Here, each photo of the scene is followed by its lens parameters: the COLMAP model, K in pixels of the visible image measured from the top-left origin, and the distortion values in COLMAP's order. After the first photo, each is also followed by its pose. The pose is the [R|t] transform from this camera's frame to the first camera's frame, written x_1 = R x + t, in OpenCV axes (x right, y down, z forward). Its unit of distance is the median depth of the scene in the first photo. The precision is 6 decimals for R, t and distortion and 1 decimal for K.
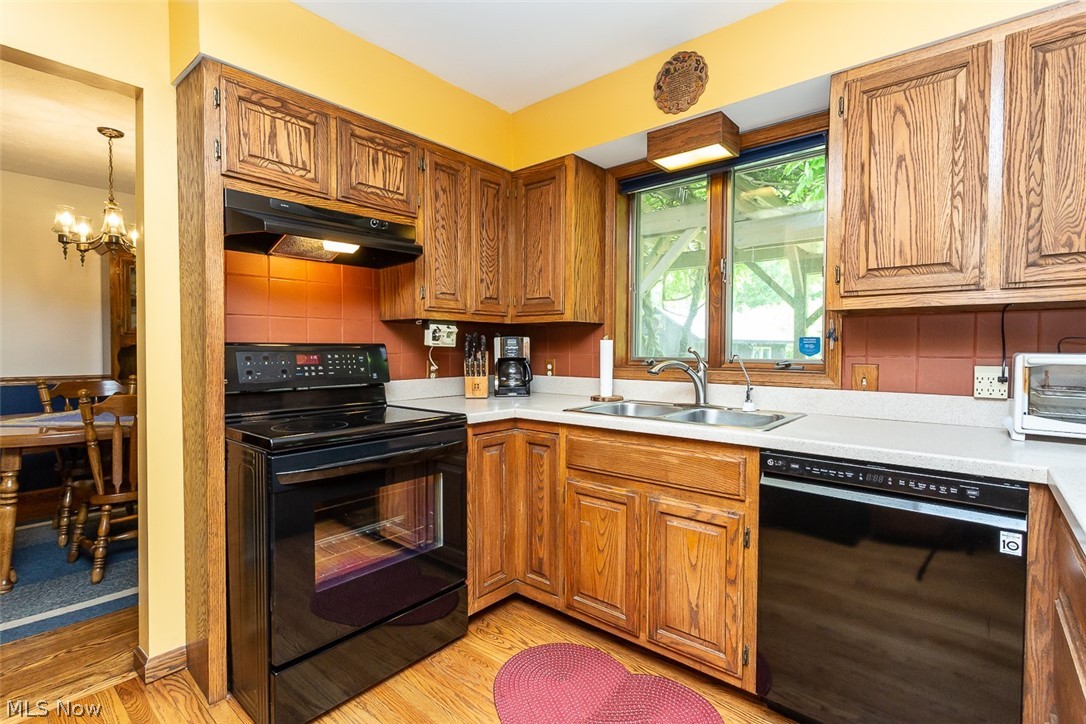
lens RADIAL K [[516.0, 0, 541.3], [0, 516.0, 359.9], [0, 0, 1]] dist [0.000666, -0.000016]
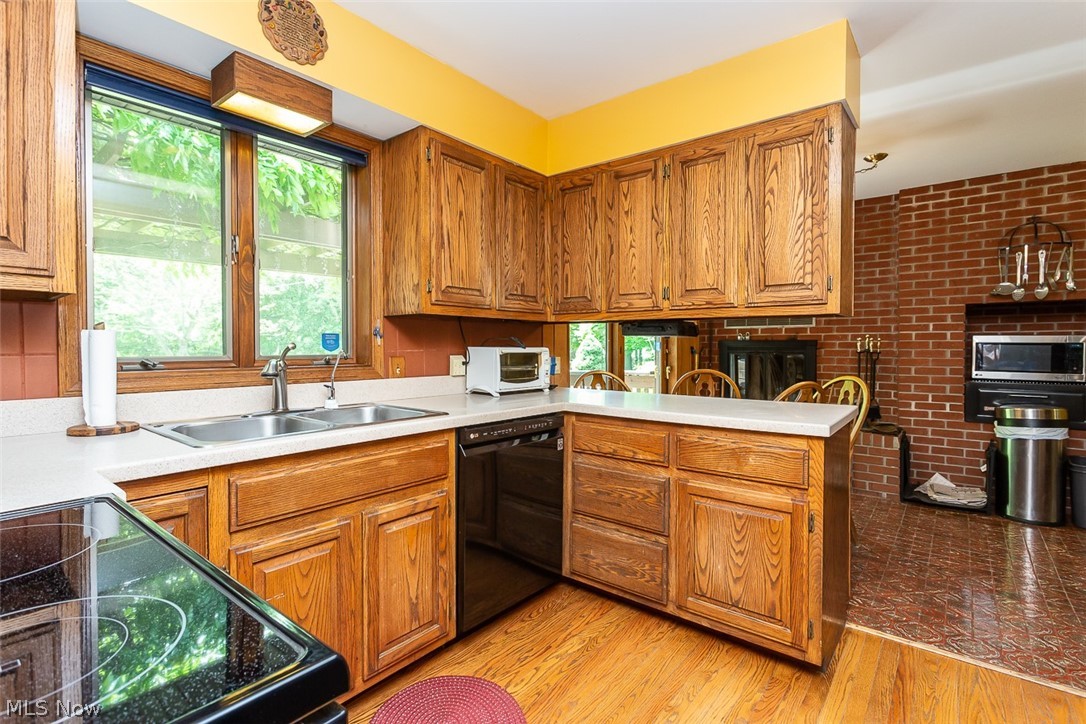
lens RADIAL K [[516.0, 0, 541.3], [0, 516.0, 352.2], [0, 0, 1]] dist [0.000666, -0.000016]
pose [[-0.026761, -0.014328, 0.999539, -0.683041], [0.021750, 0.999652, 0.014912, -0.015194], [-0.999405, 0.022139, -0.026440, 0.738648]]
